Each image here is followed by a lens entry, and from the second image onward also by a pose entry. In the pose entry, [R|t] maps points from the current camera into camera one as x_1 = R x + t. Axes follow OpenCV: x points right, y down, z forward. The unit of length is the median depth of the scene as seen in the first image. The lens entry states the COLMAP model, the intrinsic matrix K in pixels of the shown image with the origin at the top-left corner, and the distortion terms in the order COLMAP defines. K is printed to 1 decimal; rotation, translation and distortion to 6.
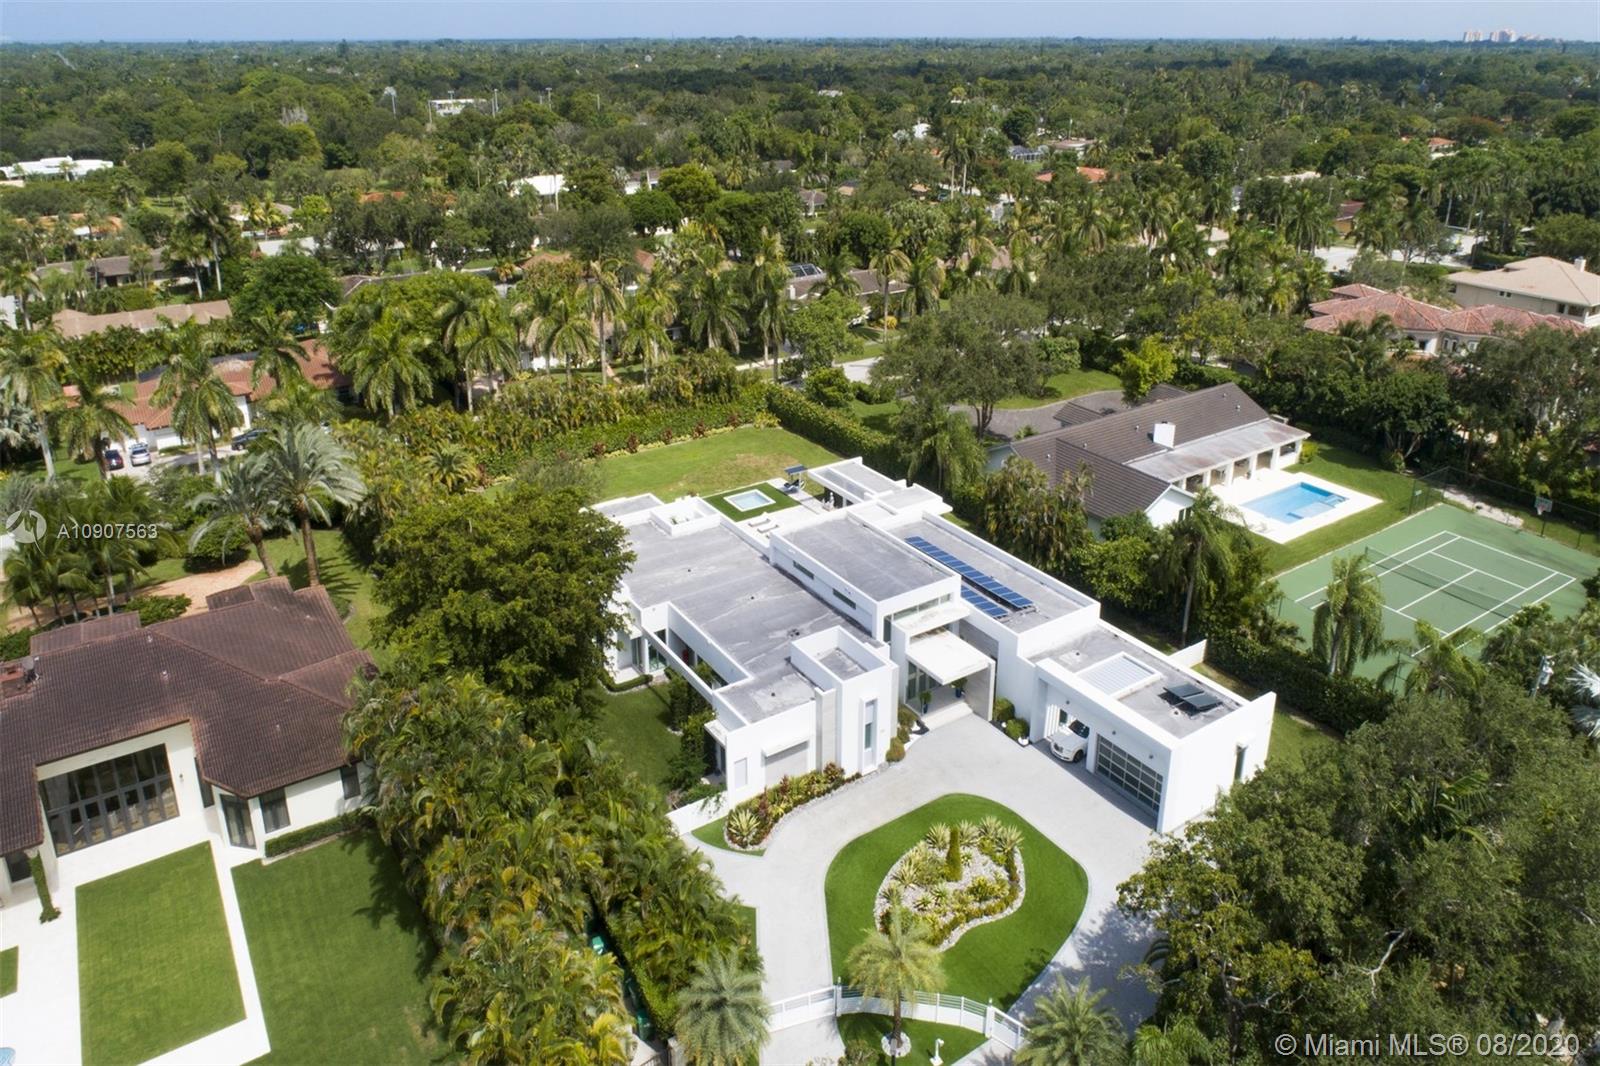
lens RADIAL K [[1079.0, 0, 796.0], [0, 1079.0, 394.6], [0, 0, 1]] dist [-0.002048, 0.000288]
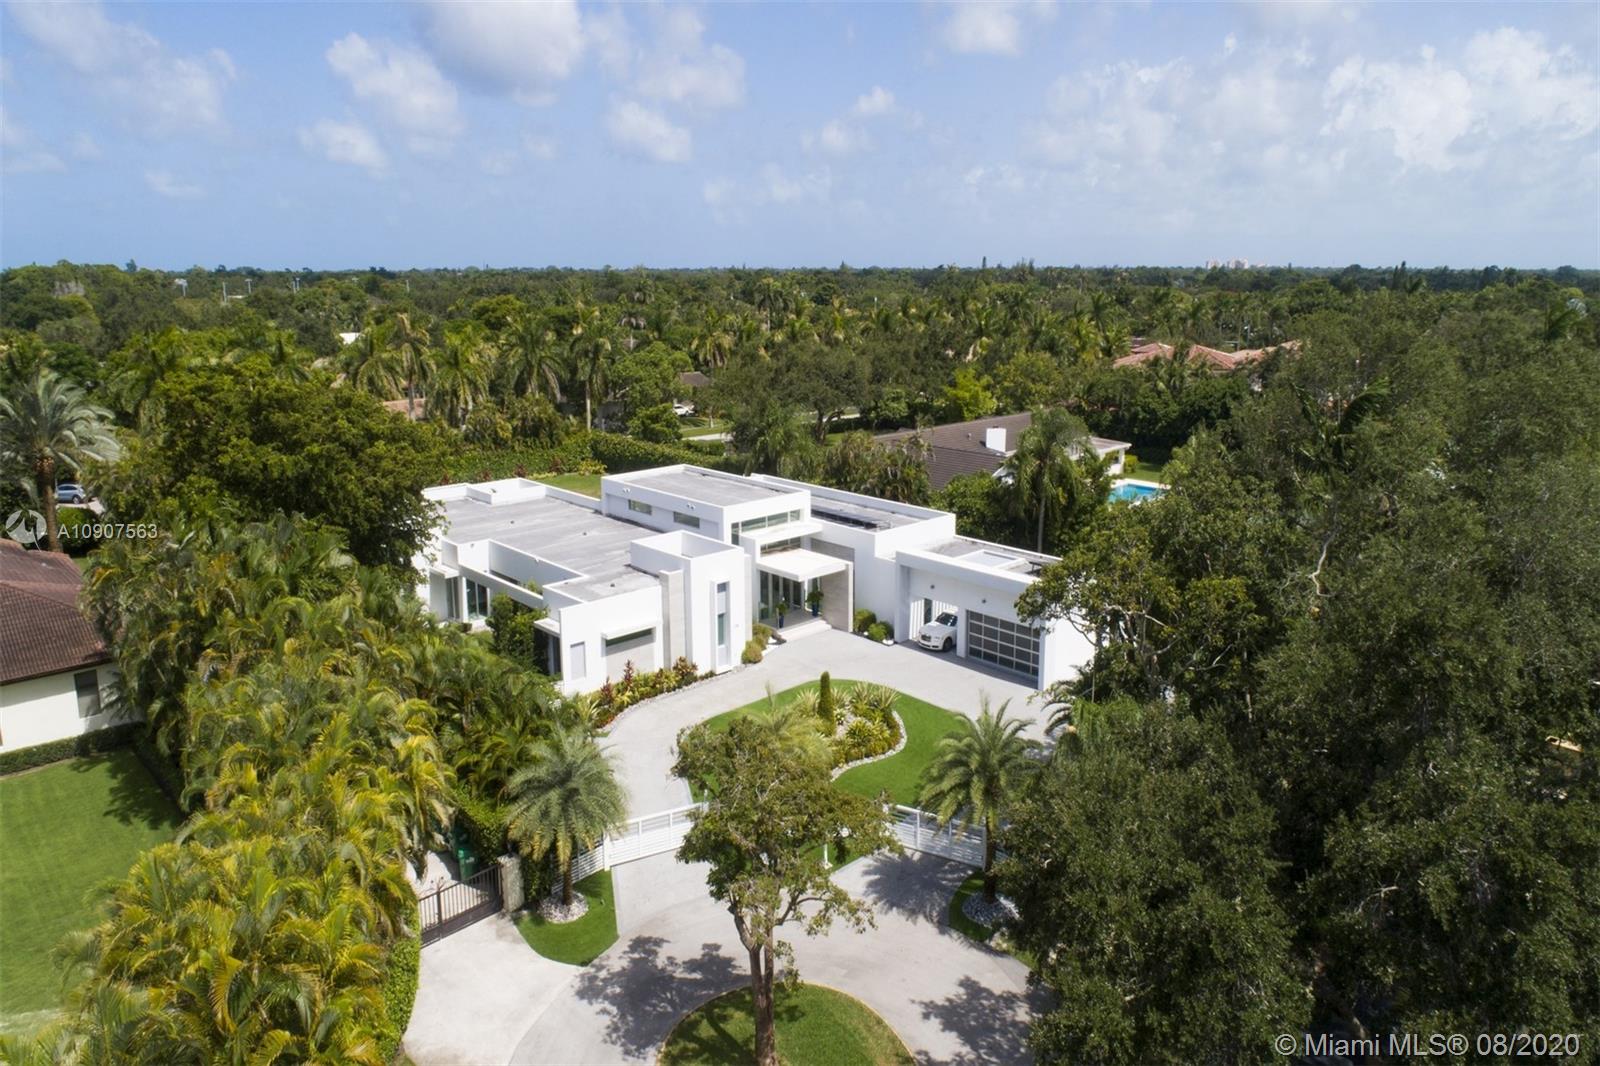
lens RADIAL K [[1078.7, 0, 787.7], [0, 1078.7, 415.3], [0, 0, 1]] dist [-0.005670, 0.004074]
pose [[0.986486, -0.029046, 0.161253, -0.016927], [0.057535, 0.982899, -0.174927, 0.287280], [-0.153414, 0.181841, 0.971287, 0.083765]]
